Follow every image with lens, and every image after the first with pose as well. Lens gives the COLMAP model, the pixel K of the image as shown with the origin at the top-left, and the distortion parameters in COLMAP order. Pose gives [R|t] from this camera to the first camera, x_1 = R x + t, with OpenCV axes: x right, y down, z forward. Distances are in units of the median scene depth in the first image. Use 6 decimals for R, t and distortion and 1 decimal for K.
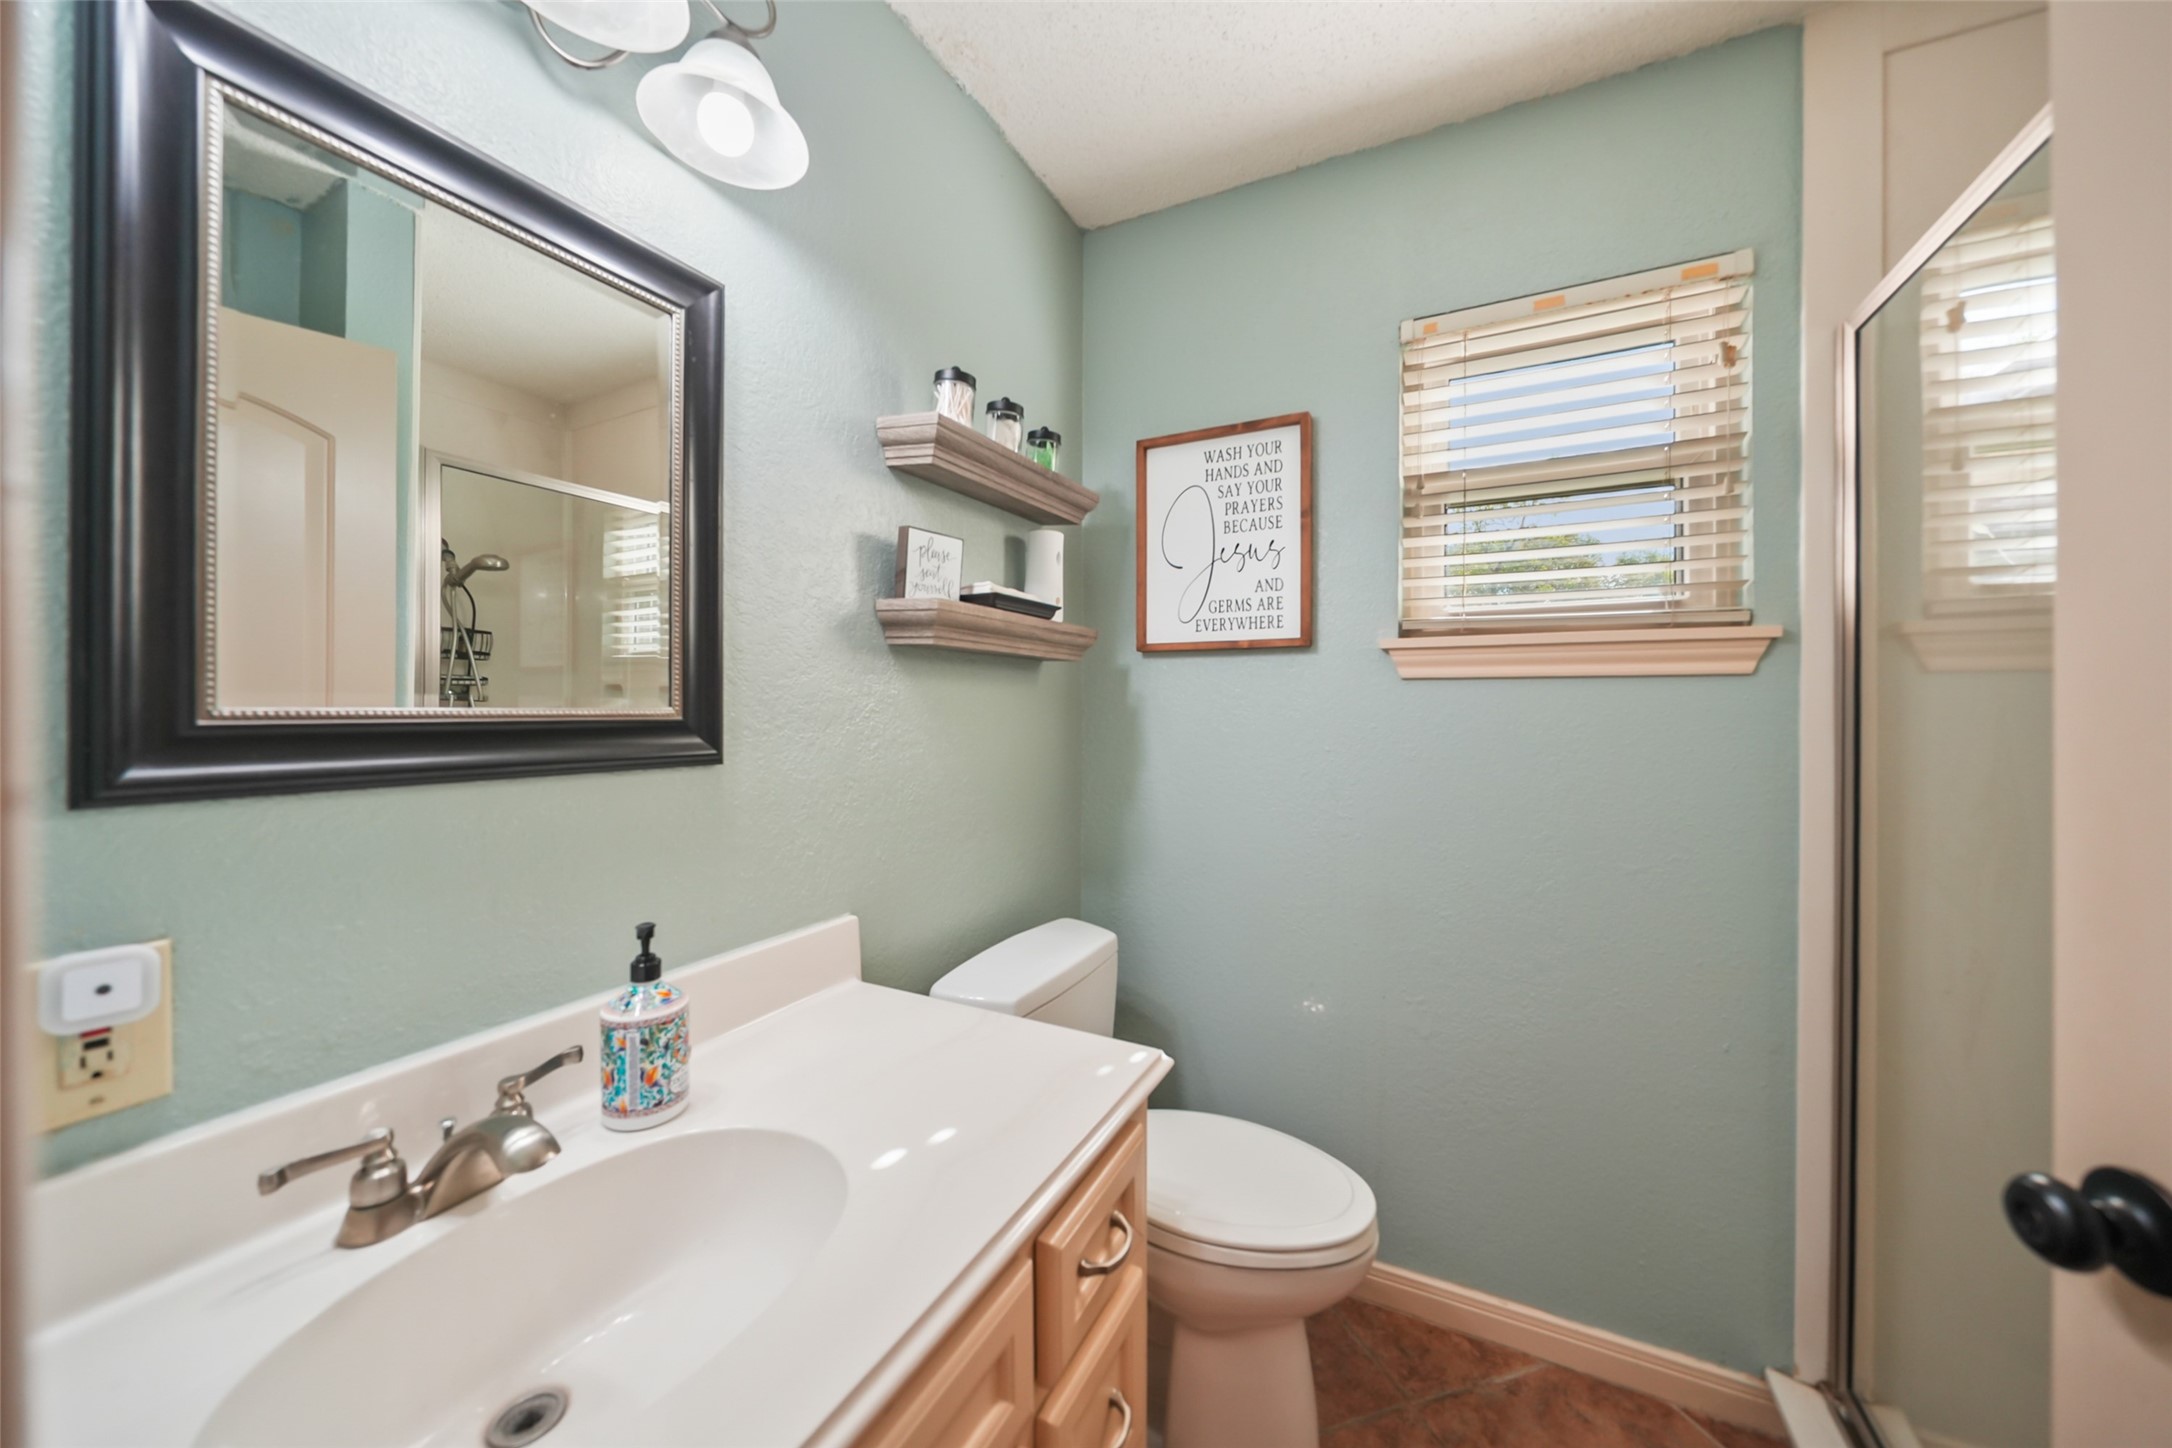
lens RADIAL K [[778.6, 0, 1086.9], [0, 778.6, 719.9], [0, 0, 1]] dist [-0.008155, -0.000051]
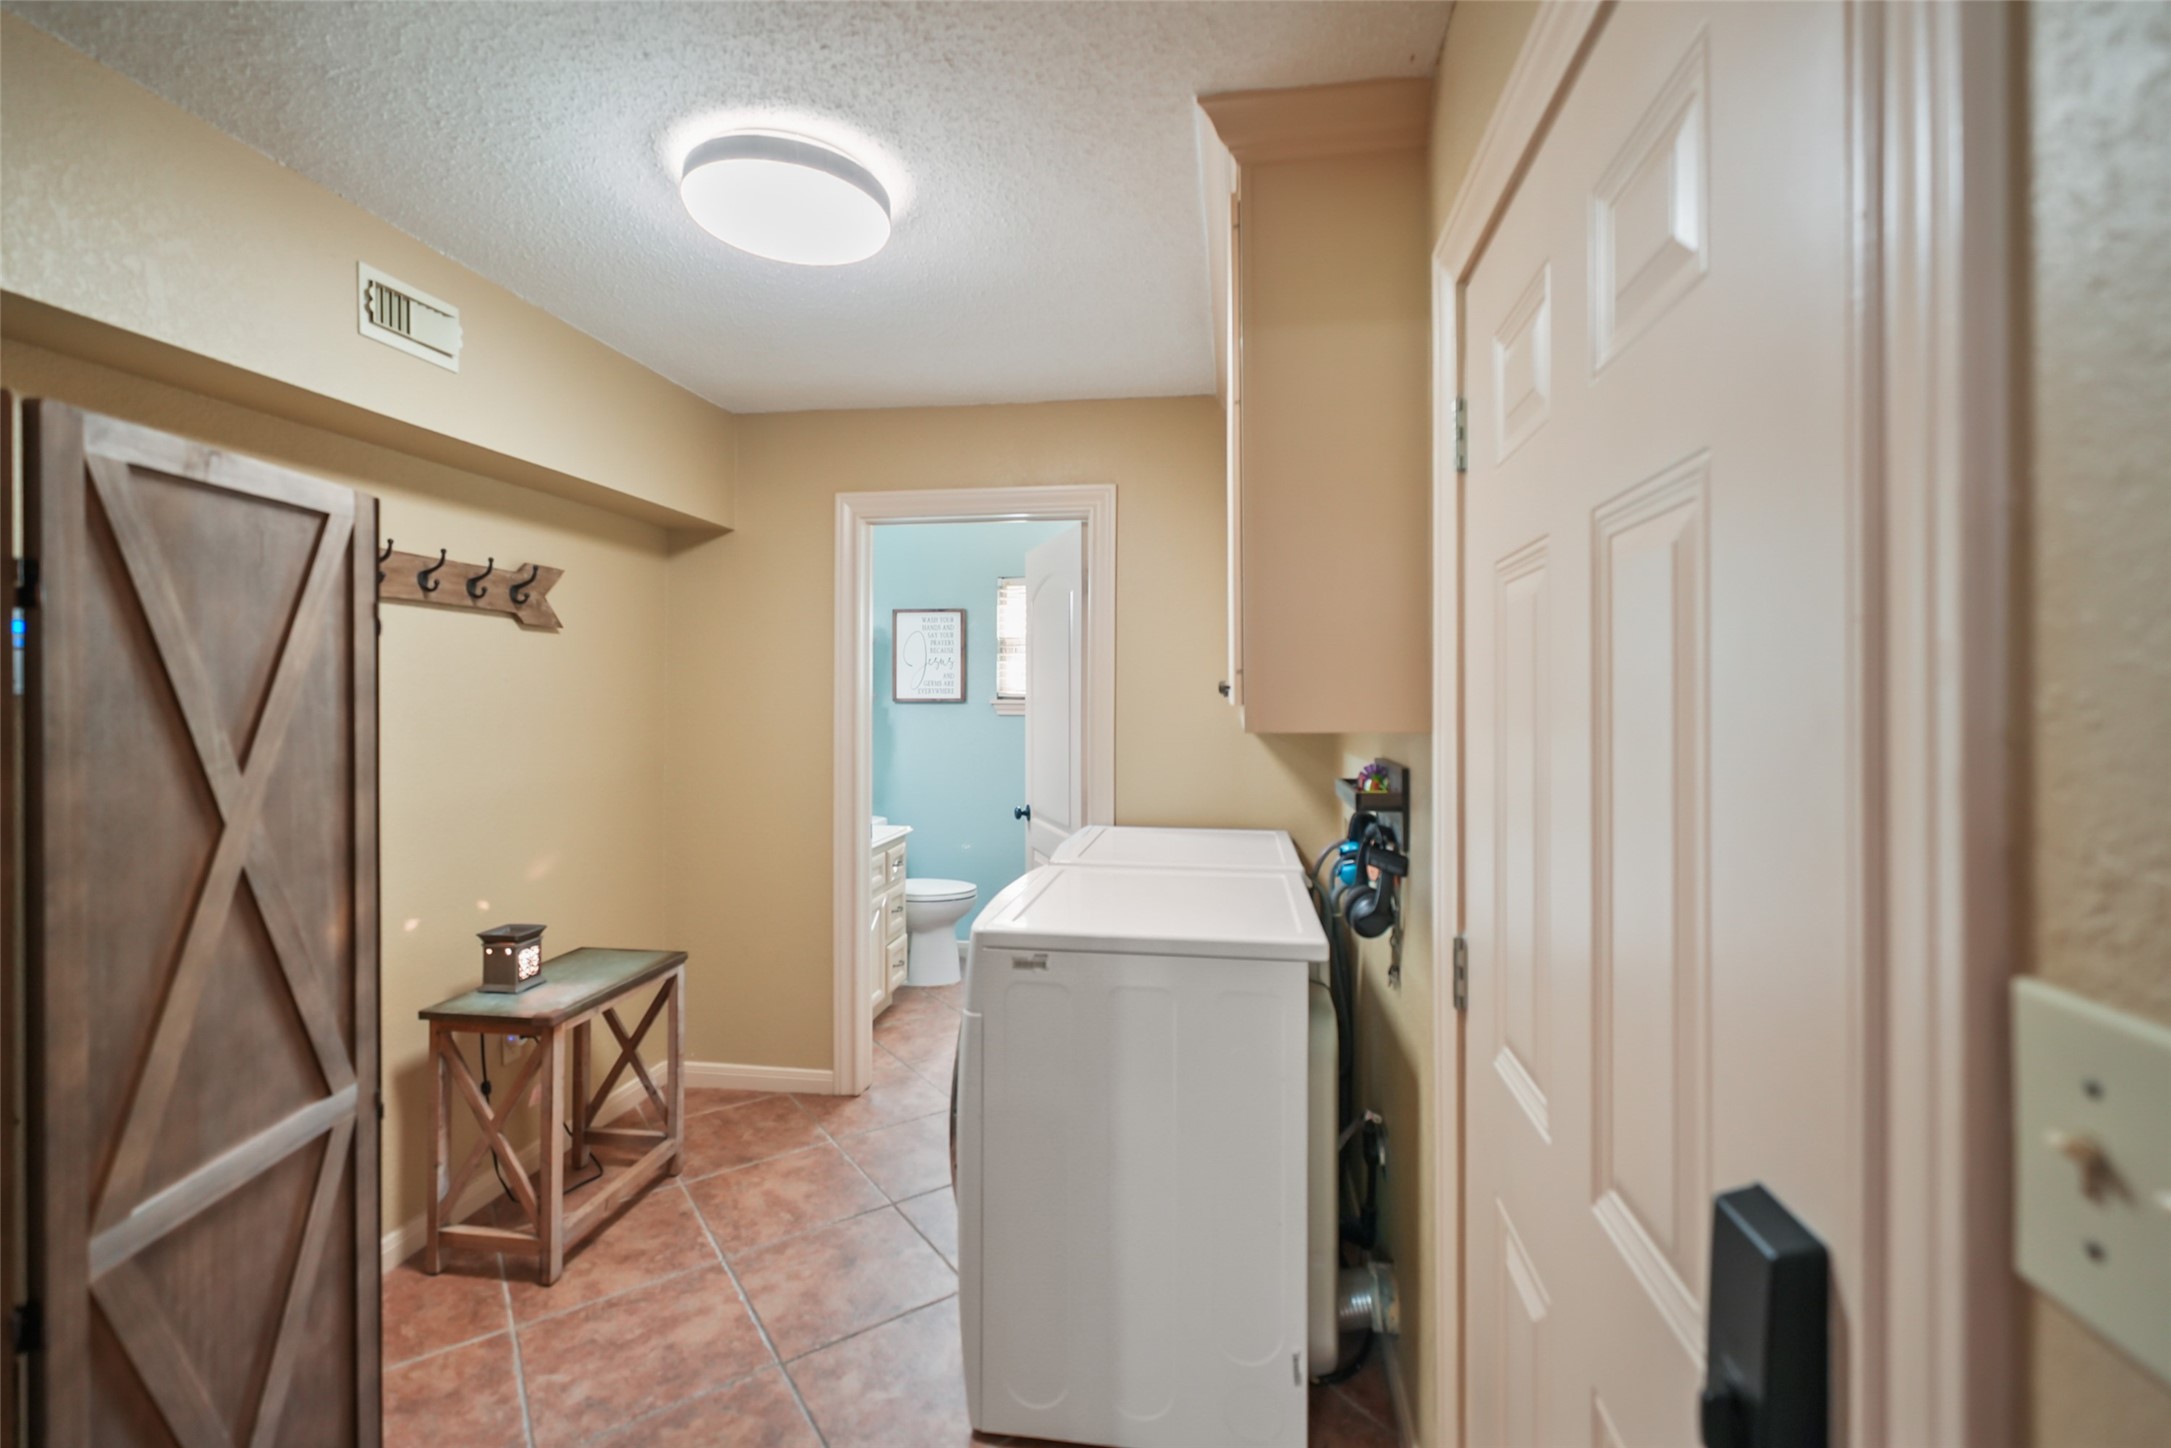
lens RADIAL K [[1002.4, 0, 1086.3], [0, 1002.4, 717.8], [0, 0, 1]] dist [0.003599, 0.000290]
pose [[0.949094, 0.001899, 0.314988, -0.340592], [-0.001974, 0.999998, -0.000081, -0.042521], [-0.314988, -0.000545, 0.949096, -2.088033]]
